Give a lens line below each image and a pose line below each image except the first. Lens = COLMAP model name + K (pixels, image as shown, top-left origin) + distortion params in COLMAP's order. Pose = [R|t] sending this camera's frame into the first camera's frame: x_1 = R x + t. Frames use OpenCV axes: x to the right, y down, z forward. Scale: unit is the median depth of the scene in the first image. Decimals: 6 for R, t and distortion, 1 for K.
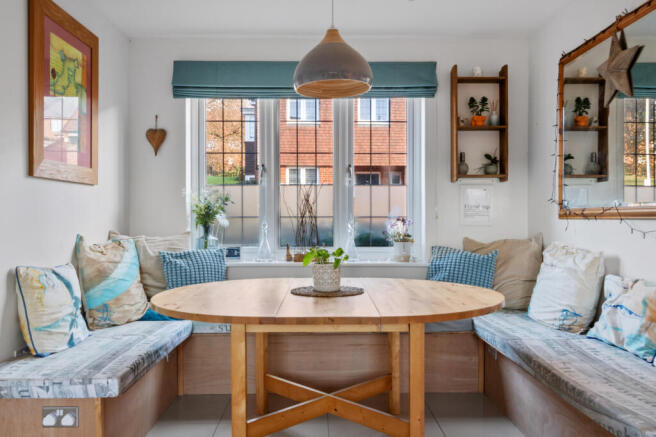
lens RADIAL K [[546.0, 0, 329.9], [0, 546.0, 219.1], [0, 0, 1]] dist [0.000043, 0.000635]
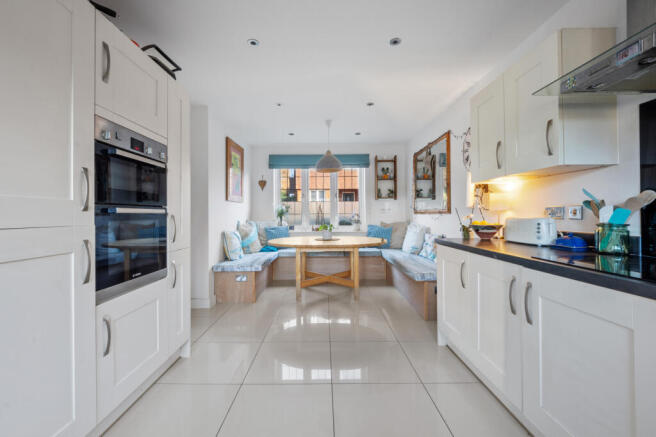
lens RADIAL K [[277.5, 0, 325.9], [0, 277.5, 213.1], [0, 0, 1]] dist [-0.009988, 0.000327]
pose [[0.999819, -0.004870, -0.018384, 0.012436], [0.004762, 0.999971, -0.005926, 0.000978], [0.018412, 0.005837, 0.999813, -0.371414]]
